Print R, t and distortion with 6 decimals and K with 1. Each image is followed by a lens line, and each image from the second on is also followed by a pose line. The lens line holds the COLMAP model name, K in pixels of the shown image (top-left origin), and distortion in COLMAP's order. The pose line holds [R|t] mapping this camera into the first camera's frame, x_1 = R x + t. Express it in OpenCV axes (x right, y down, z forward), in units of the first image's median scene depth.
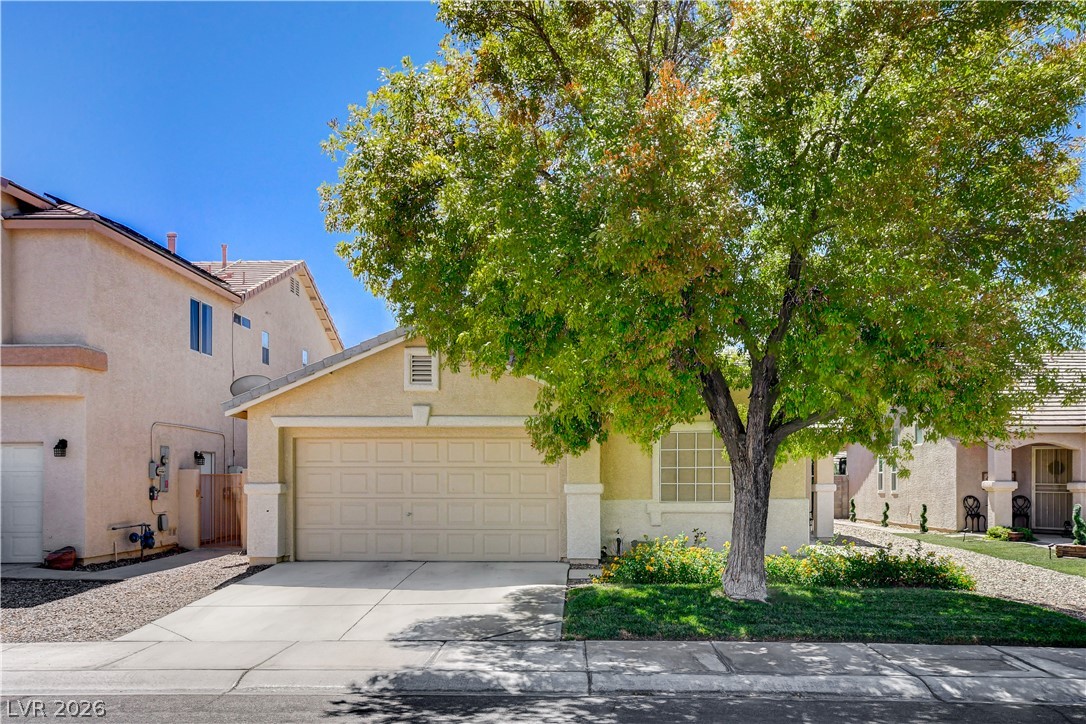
lens RADIAL K [[883.7, 0, 543.1], [0, 883.7, 363.4], [0, 0, 1]] dist [0.017740, 0.004062]
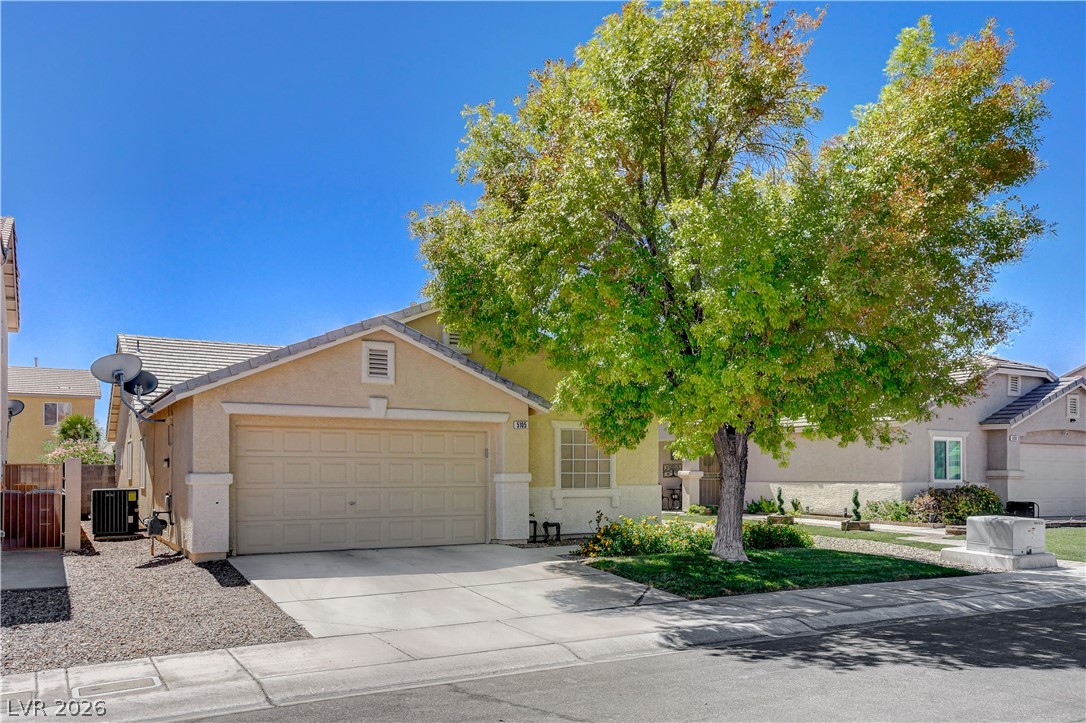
lens RADIAL K [[828.6, 0, 545.0], [0, 828.6, 360.5], [0, 0, 1]] dist [0.024384, 0.003074]
pose [[0.851209, 0.070802, 0.520030, -0.571396], [-0.071170, 0.997278, -0.019286, 0.010445], [-0.519980, -0.020594, 0.853930, 0.084702]]
